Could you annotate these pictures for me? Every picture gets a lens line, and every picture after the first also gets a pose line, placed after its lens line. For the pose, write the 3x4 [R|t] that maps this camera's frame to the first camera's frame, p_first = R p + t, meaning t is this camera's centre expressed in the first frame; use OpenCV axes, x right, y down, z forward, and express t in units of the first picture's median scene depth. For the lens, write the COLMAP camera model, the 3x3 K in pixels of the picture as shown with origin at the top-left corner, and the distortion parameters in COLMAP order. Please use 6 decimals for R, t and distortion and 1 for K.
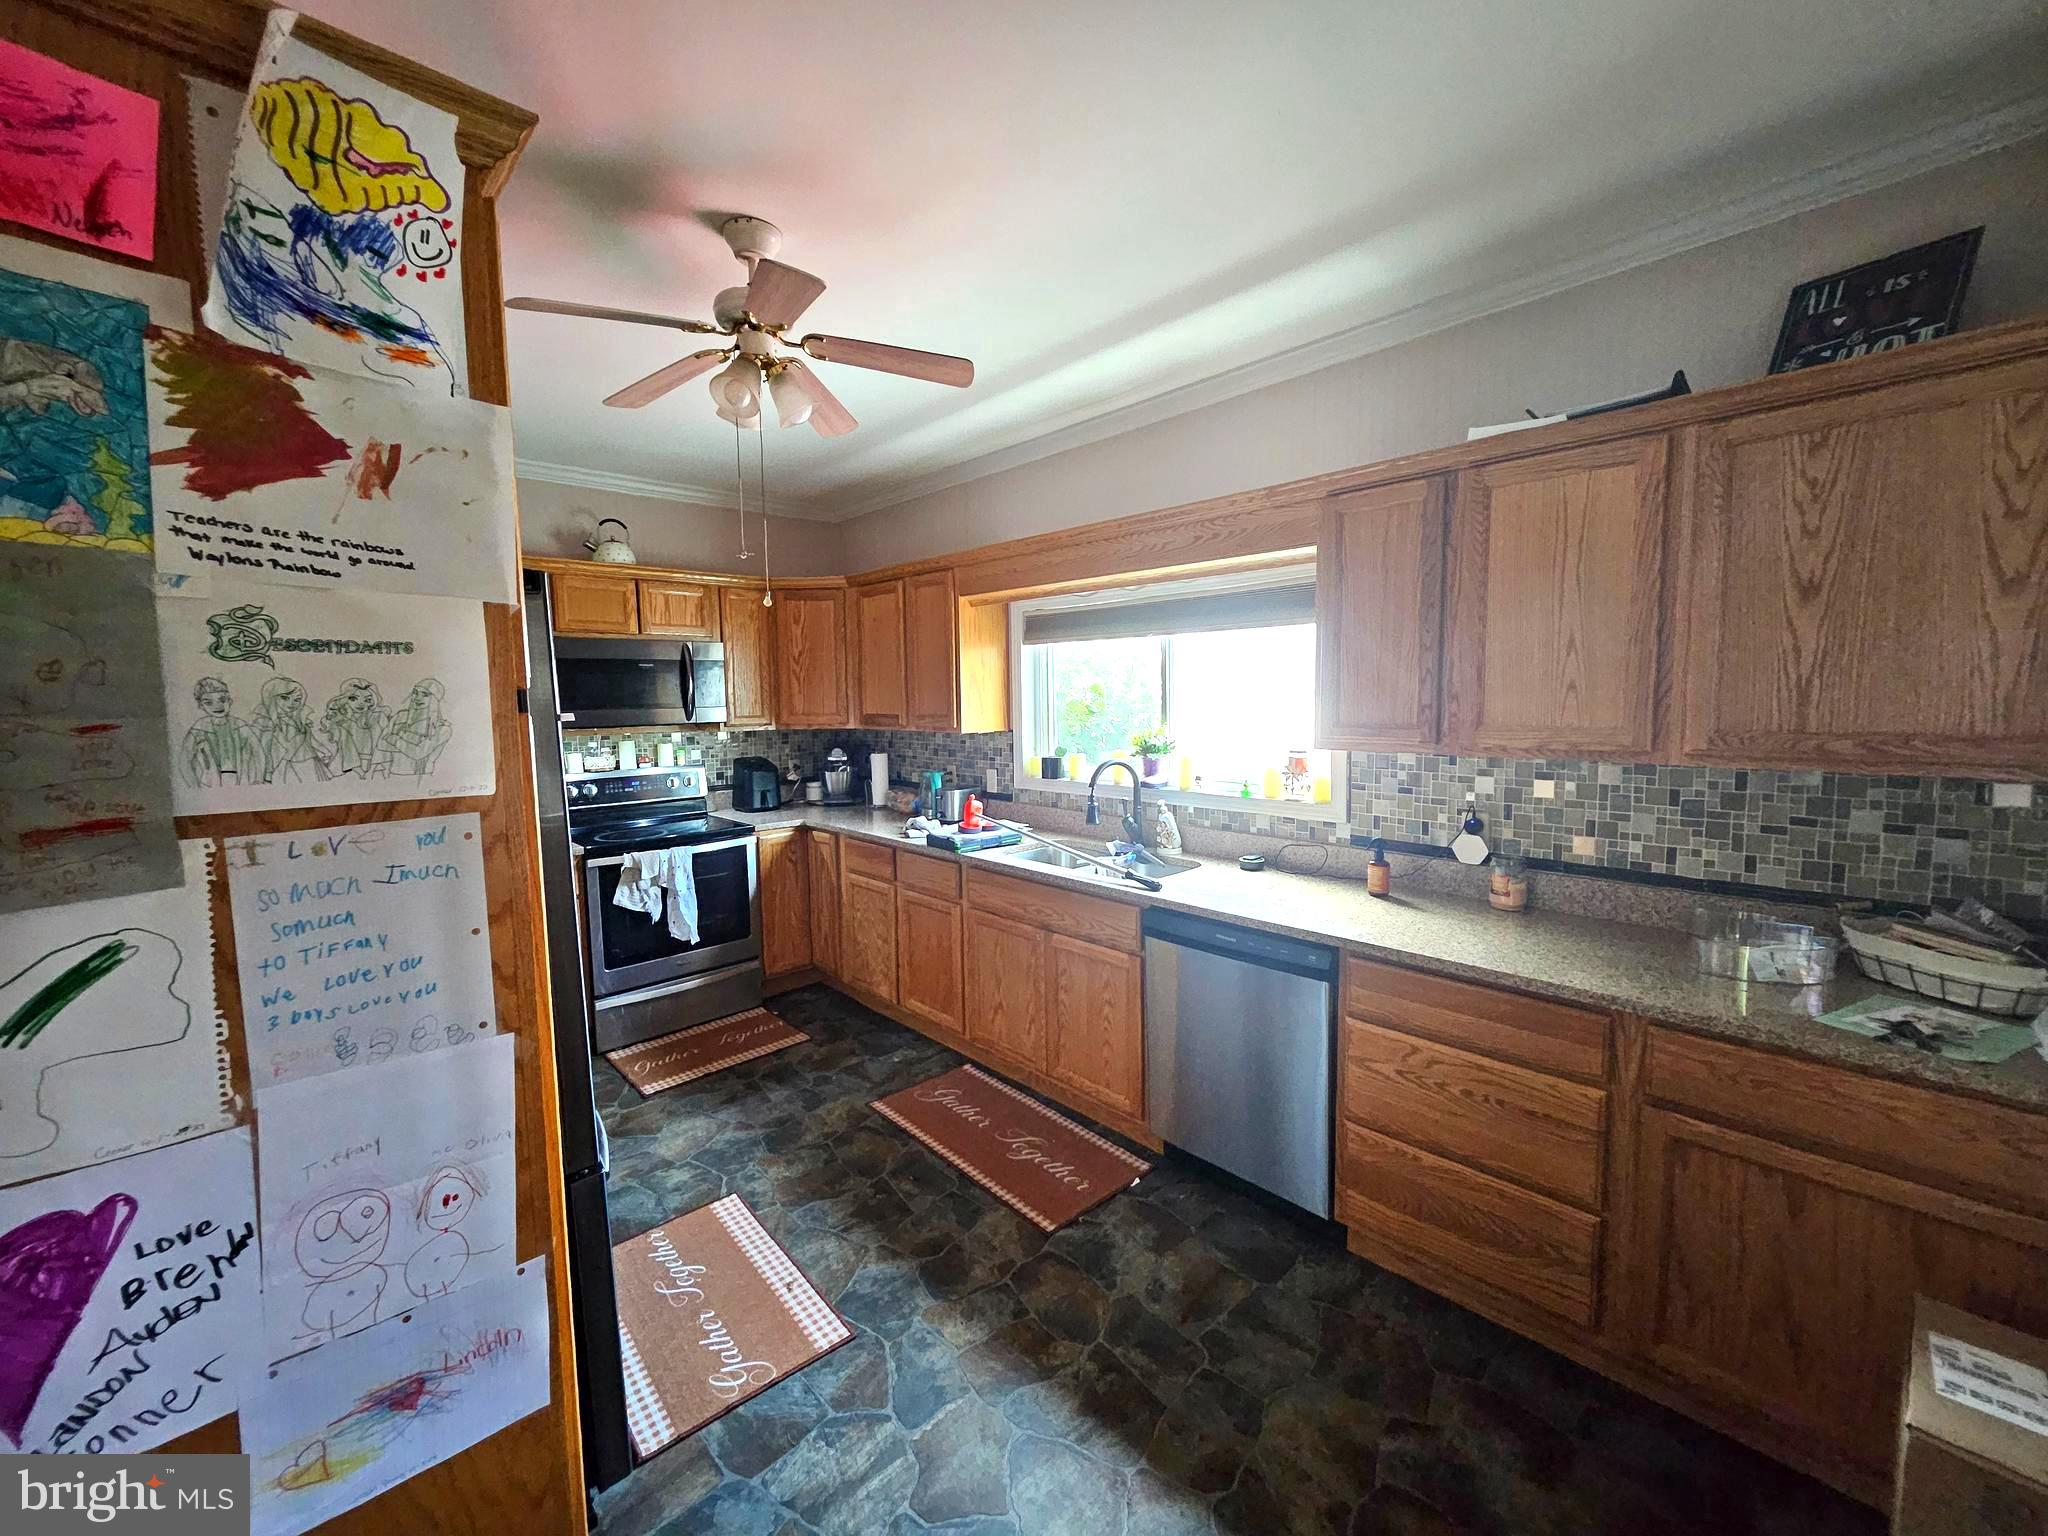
lens RADIAL K [[803.2, 0, 1008.8], [0, 803.2, 766.7], [0, 0, 1]] dist [0.006015, -0.001318]
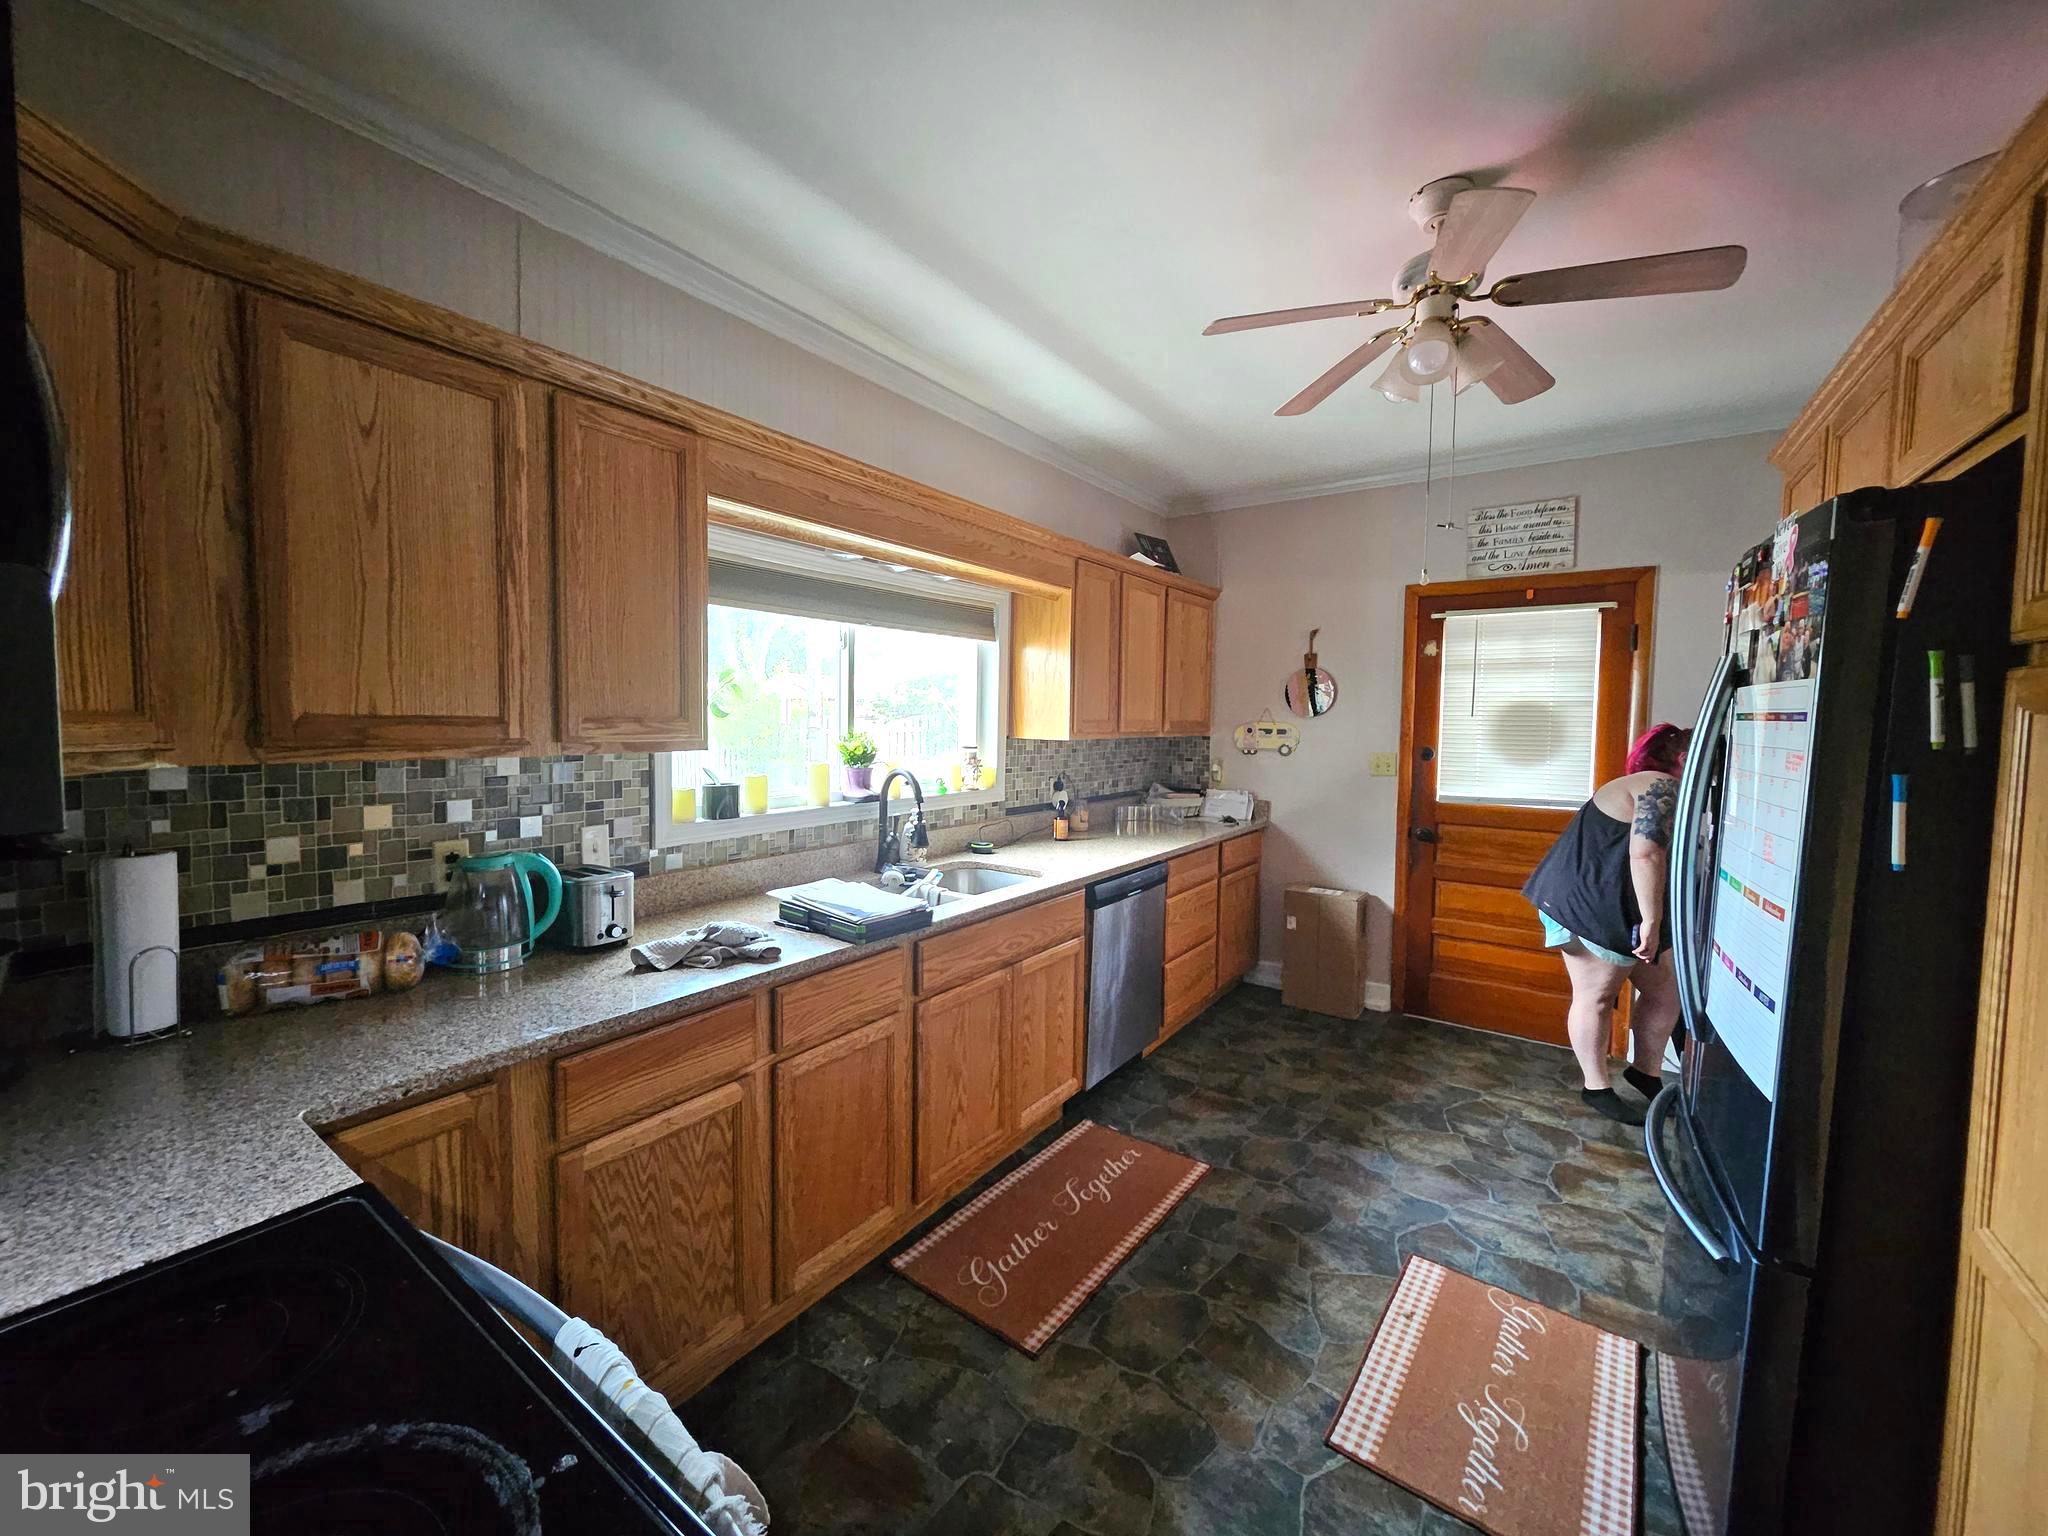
lens RADIAL K [[803.2, 0, 1005.2], [0, 803.2, 758.4], [0, 0, 1]] dist [0.006015, -0.001318]
pose [[-0.192878, -0.044074, 0.980232, -0.919682], [0.077776, 0.995161, 0.060049, -0.080254], [-0.978135, 0.087821, -0.188517, 1.353297]]
